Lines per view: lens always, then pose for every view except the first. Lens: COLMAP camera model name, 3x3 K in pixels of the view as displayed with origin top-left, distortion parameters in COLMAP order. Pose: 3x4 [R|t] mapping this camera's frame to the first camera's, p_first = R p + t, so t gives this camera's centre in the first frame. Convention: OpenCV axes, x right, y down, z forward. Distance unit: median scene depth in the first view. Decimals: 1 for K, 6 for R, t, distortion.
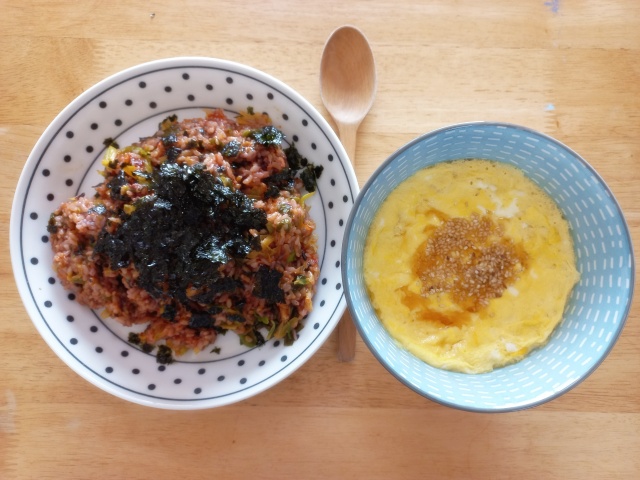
lens RADIAL K [[484.6, 0, 319.7], [0, 484.6, 237.4], [0, 0, 1]] dist [-0.009643, 0.050716]
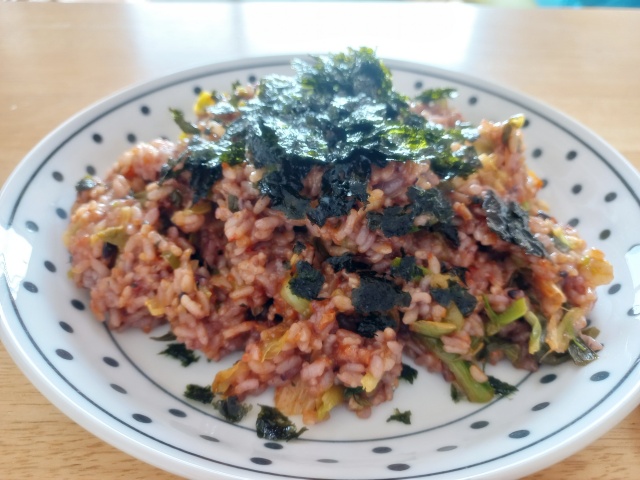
lens RADIAL K [[484.6, 0, 319.7], [0, 484.6, 237.4], [0, 0, 1]] dist [-0.009643, 0.050716]
pose [[0.998515, -0.018321, 0.051297, -0.311859], [0.048704, 0.722013, -0.690163, 0.420034], [-0.024393, 0.691637, 0.721833, 0.632745]]
